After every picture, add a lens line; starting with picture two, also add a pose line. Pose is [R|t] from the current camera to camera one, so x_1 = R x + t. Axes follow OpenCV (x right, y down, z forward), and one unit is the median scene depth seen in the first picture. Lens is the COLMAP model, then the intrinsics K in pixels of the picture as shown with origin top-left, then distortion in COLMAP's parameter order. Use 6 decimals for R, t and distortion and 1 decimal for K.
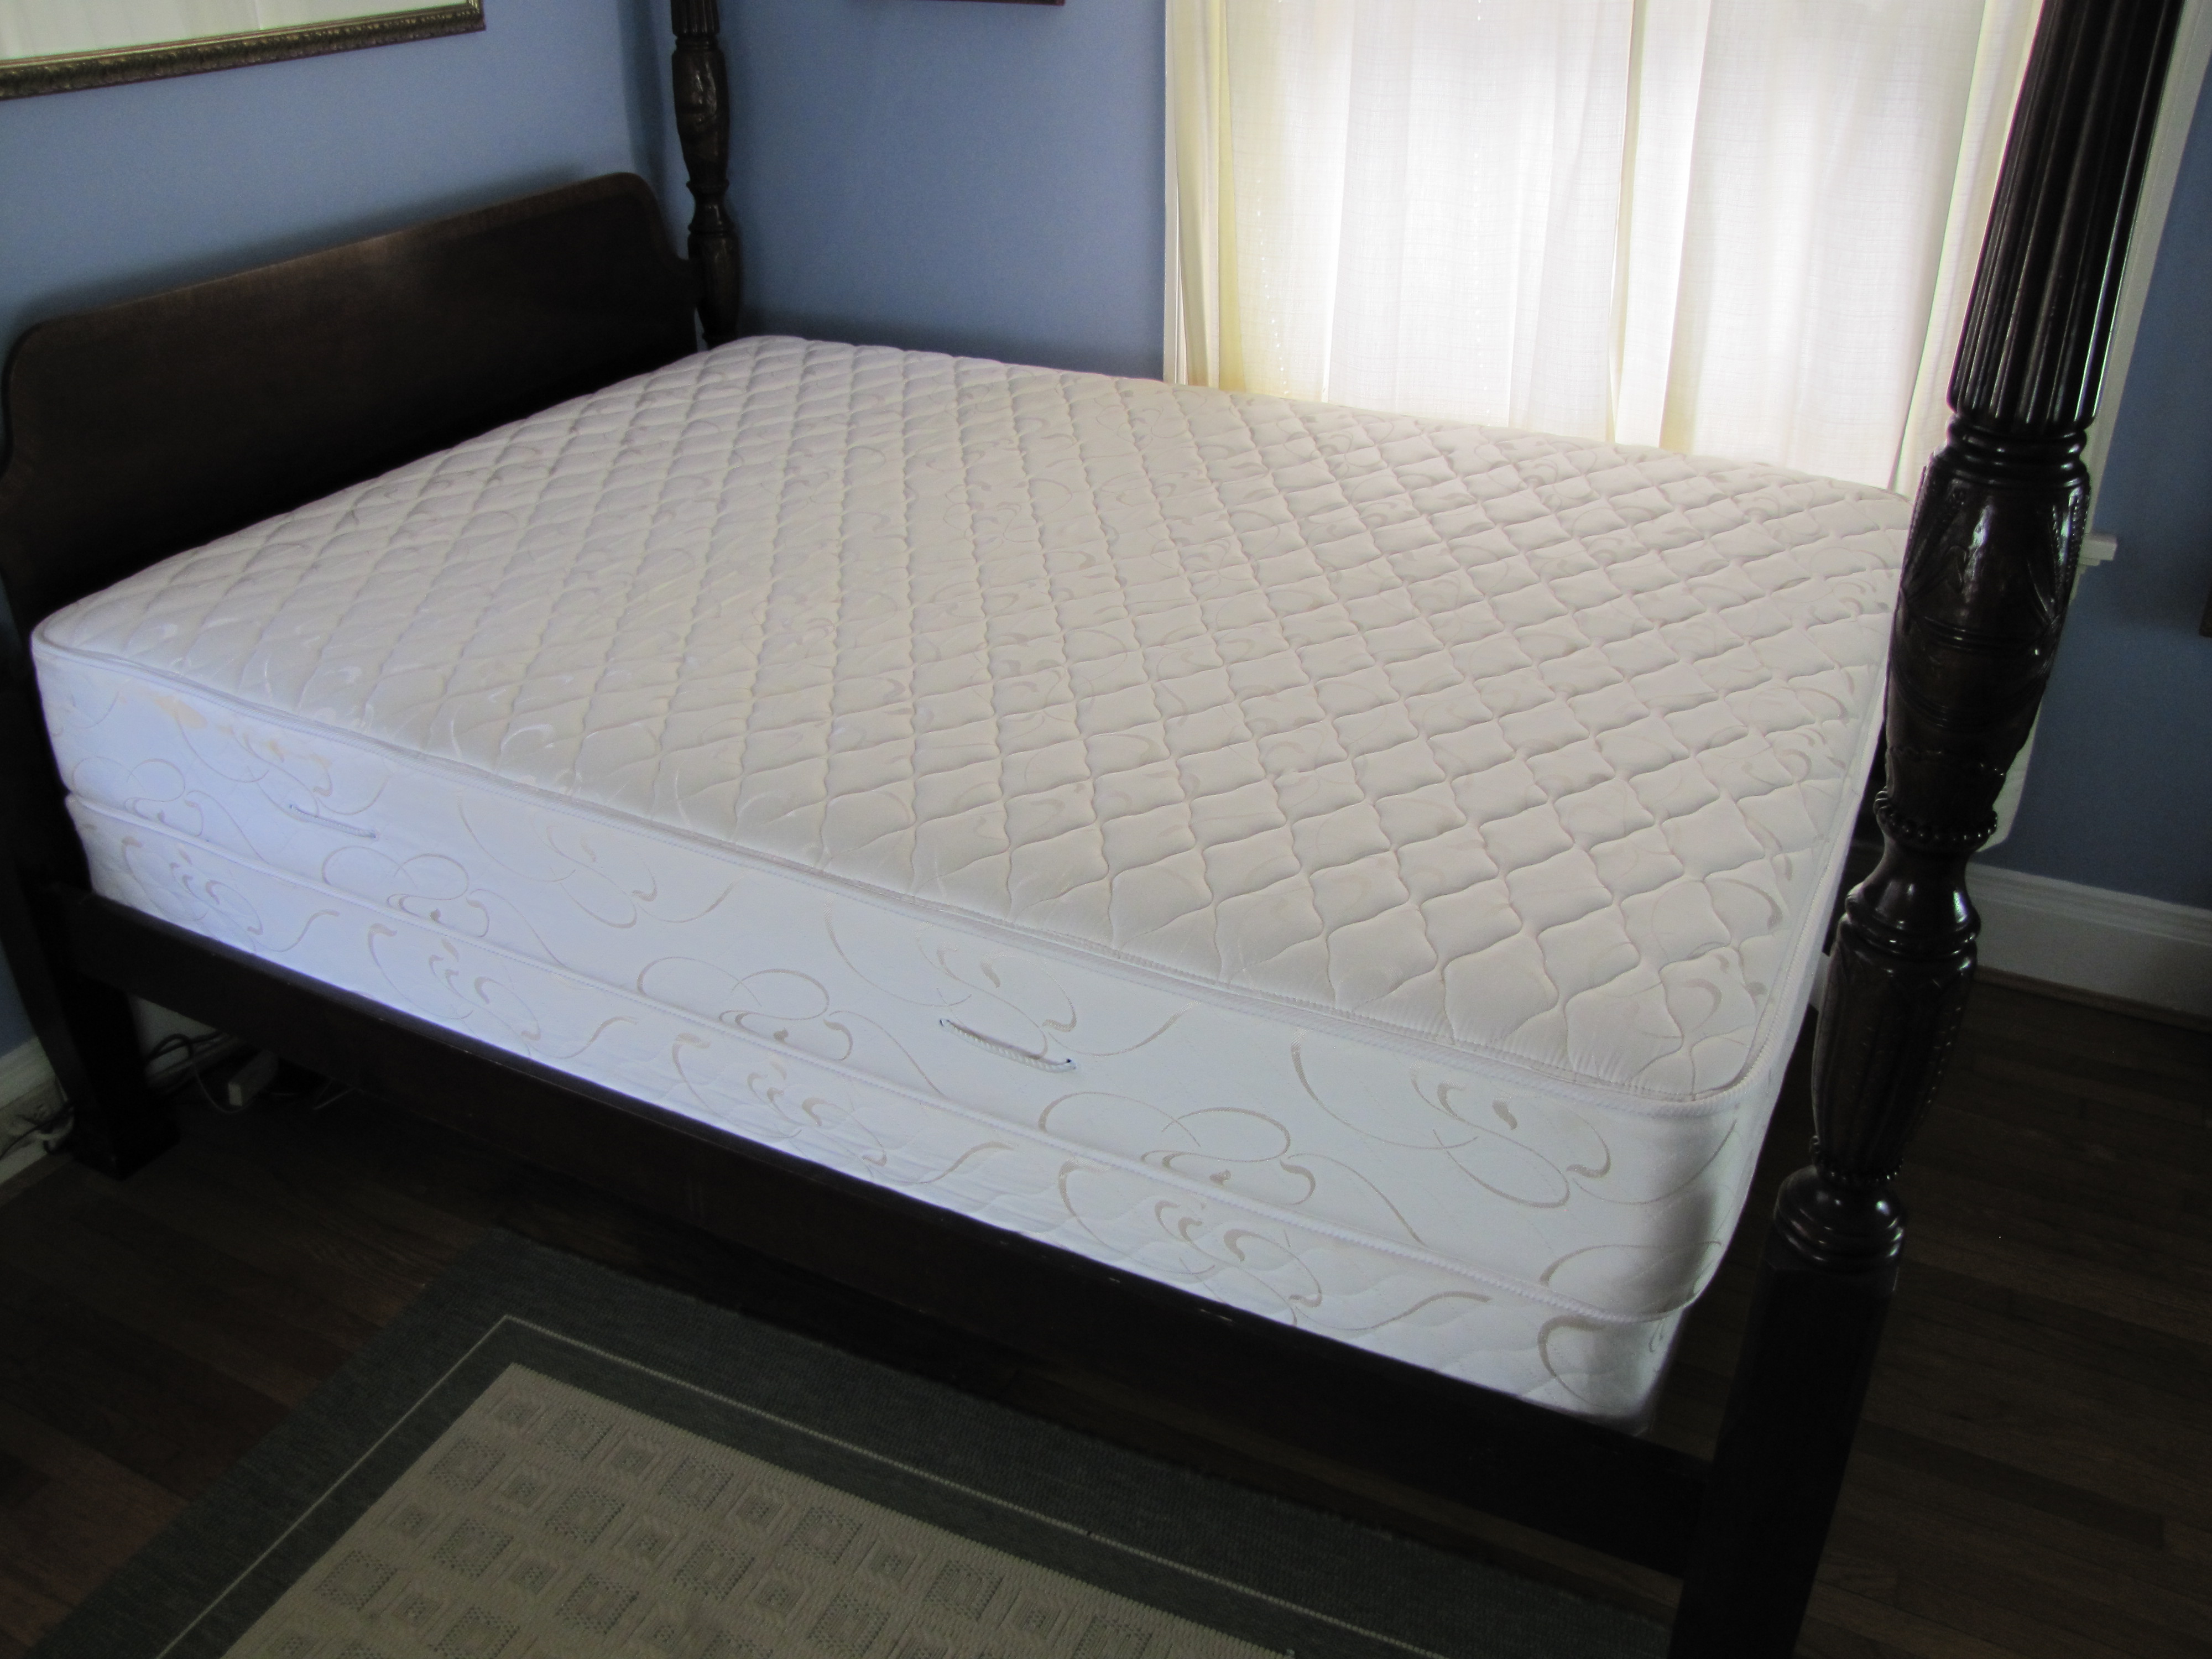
lens RADIAL K [[1808.8, 0, 1110.4], [0, 1808.8, 776.2], [0, 0, 1]] dist [-0.121026, 0.046855]
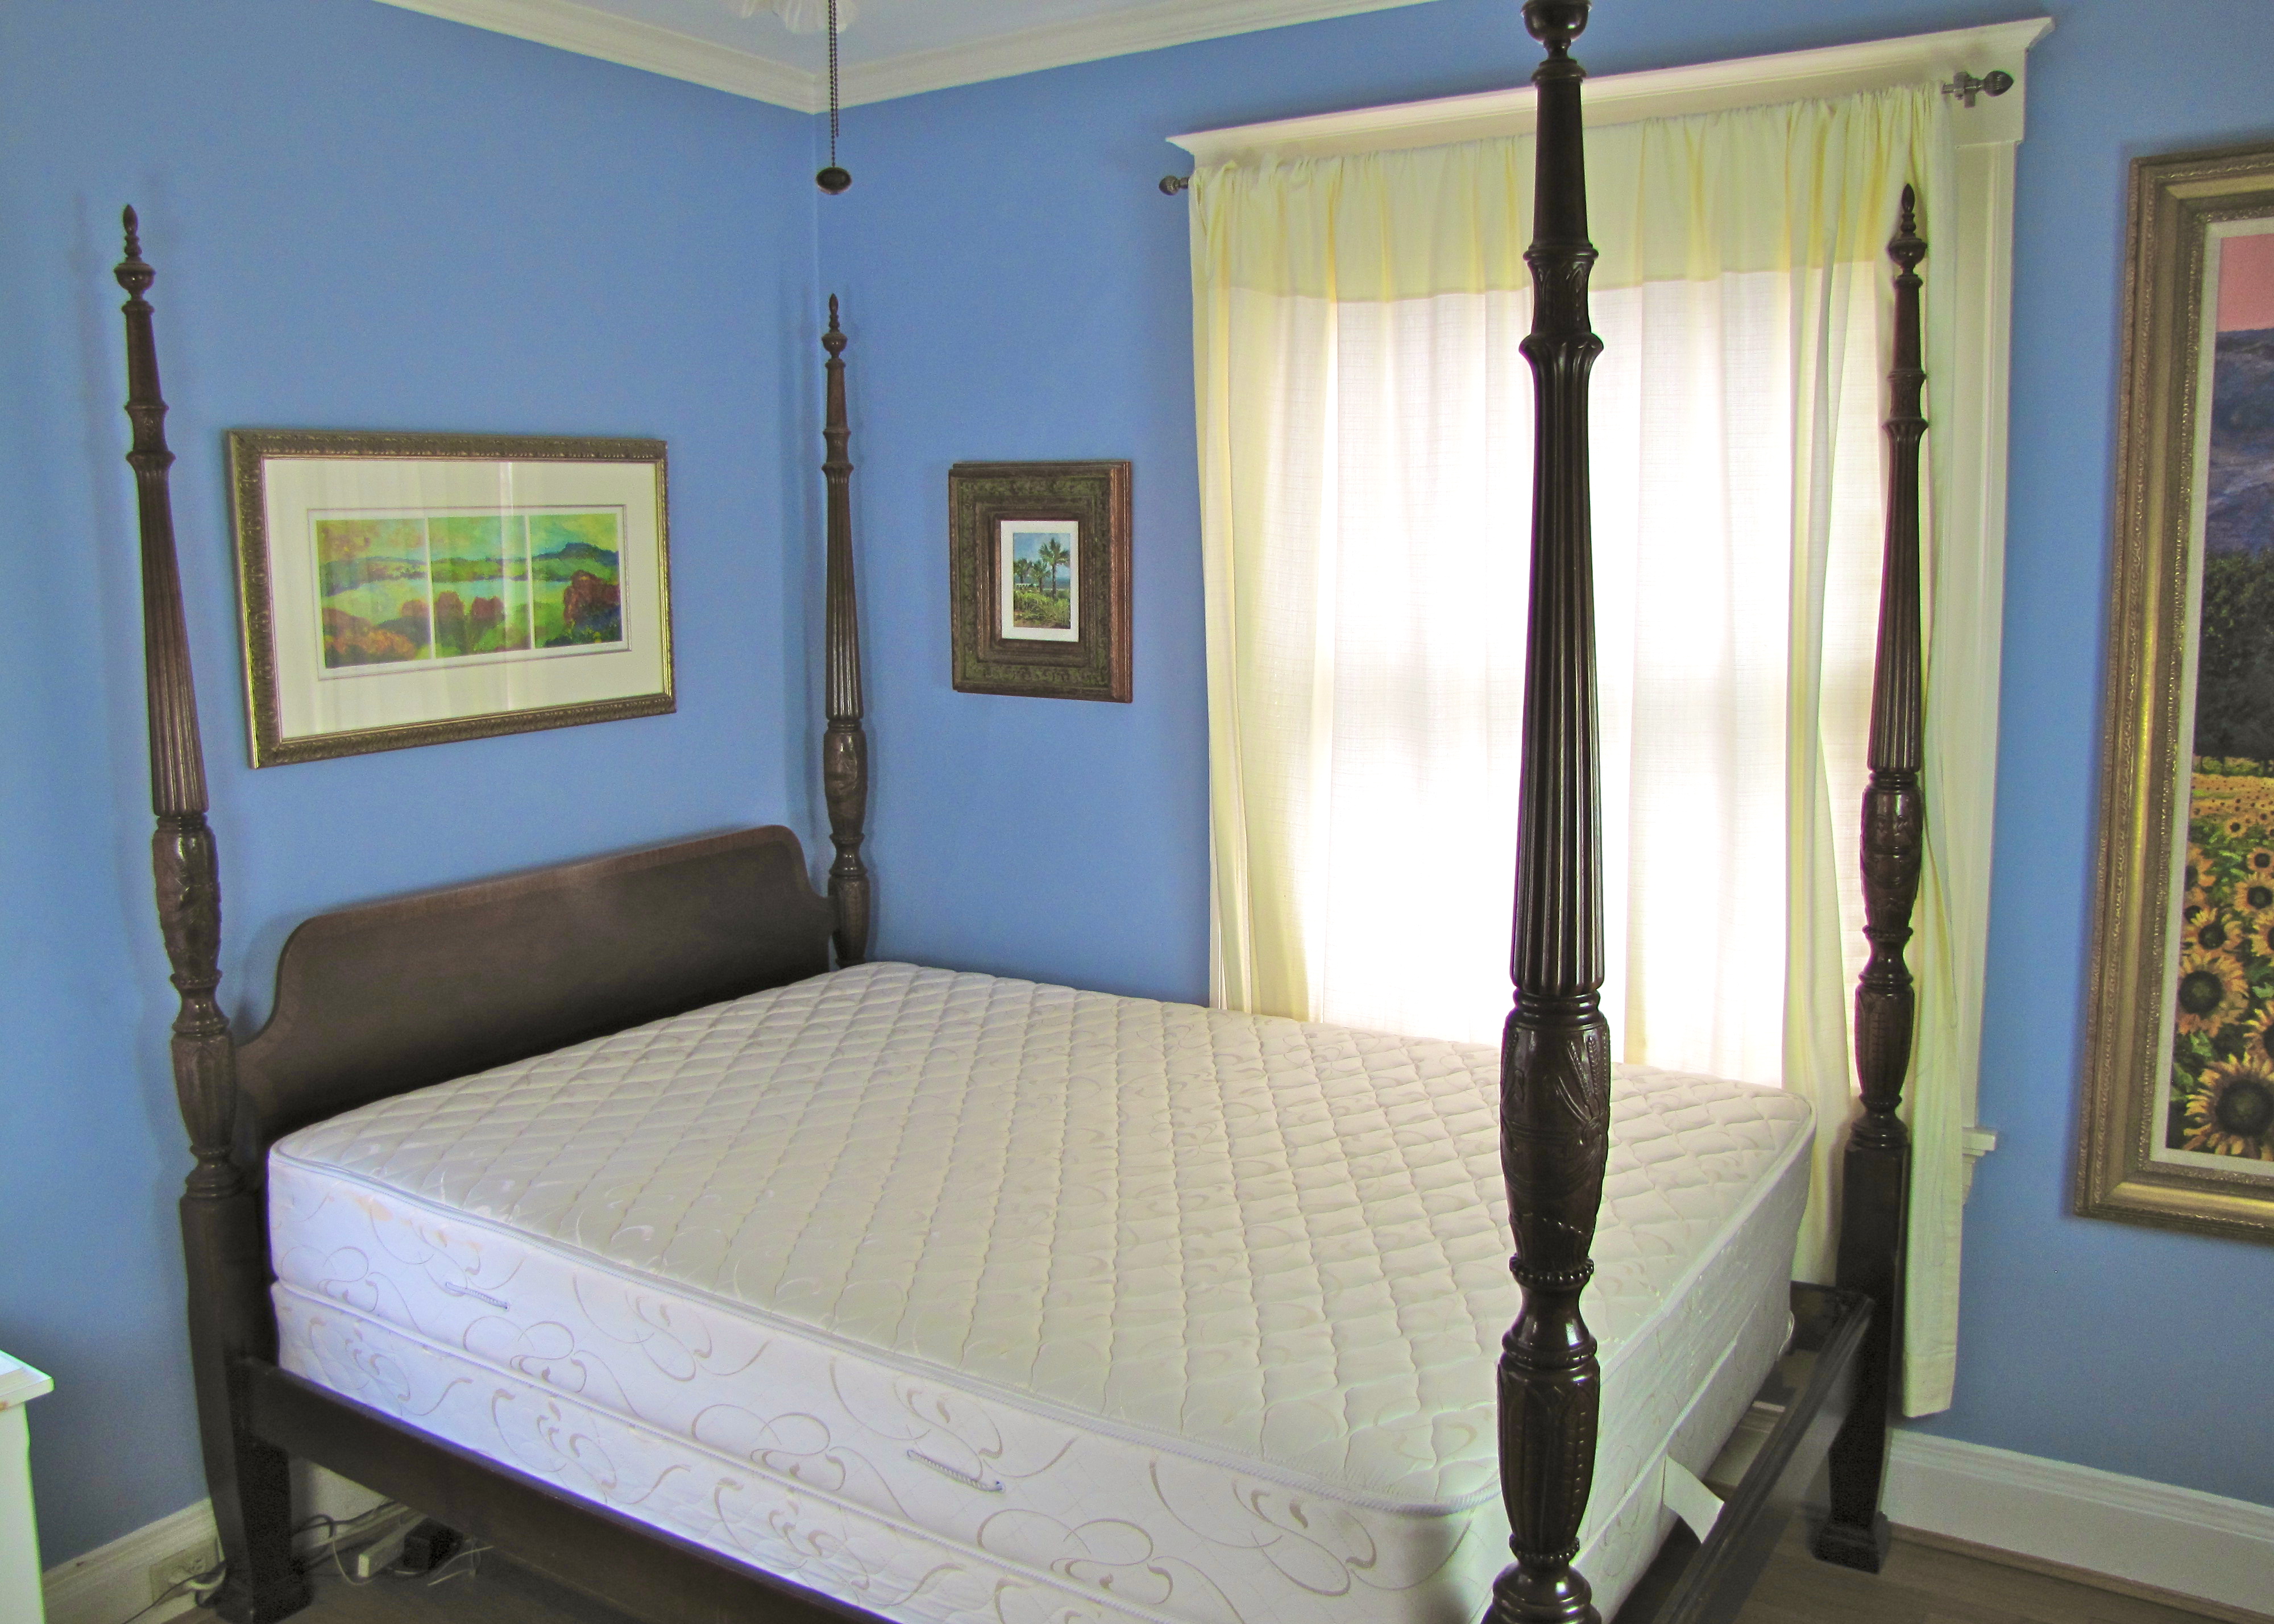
lens RADIAL K [[1878.6, 0, 1135.5], [0, 1878.6, 821.2], [0, 0, 1]] dist [-0.077525, -0.029879]
pose [[0.995147, 0.014102, -0.097387, 0.146624], [-0.045107, 0.944951, -0.324087, 0.099438], [0.087456, 0.326907, 0.941001, -0.304334]]
